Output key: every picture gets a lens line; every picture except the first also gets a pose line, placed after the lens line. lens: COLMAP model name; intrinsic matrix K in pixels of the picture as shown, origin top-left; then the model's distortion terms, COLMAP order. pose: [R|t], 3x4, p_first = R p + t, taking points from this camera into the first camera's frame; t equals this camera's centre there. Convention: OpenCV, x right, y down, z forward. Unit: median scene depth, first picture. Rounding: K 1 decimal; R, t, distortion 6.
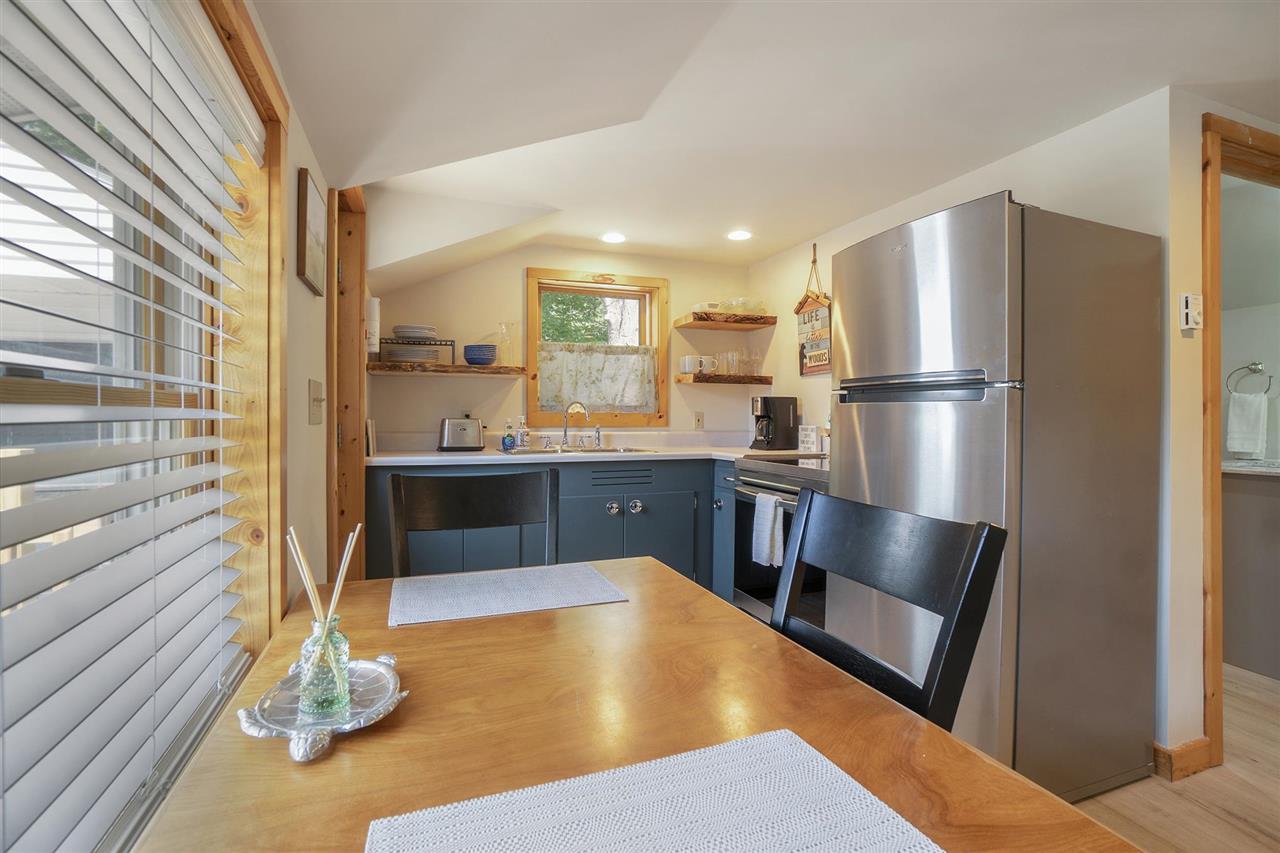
lens RADIAL K [[579.6, 0, 630.1], [0, 579.6, 422.4], [0, 0, 1]] dist [-0.059004, 0.021835]
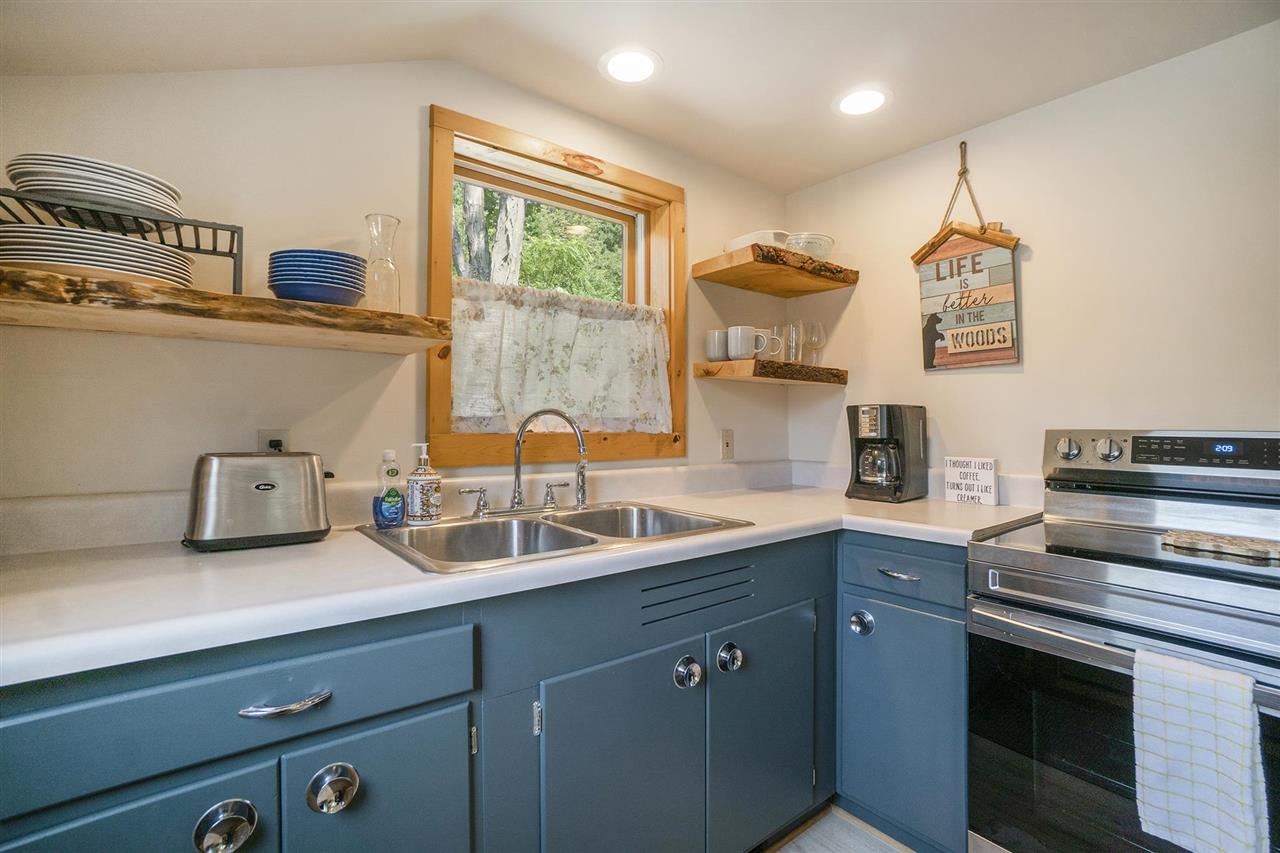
lens RADIAL K [[579.6, 0, 630.1], [0, 579.6, 422.4], [0, 0, 1]] dist [-0.059004, 0.021835]
pose [[0.951695, 0.003679, 0.307024, -0.167379], [-0.000646, 0.999950, -0.009981, -0.021425], [-0.307045, 0.009300, 0.951650, 0.545893]]
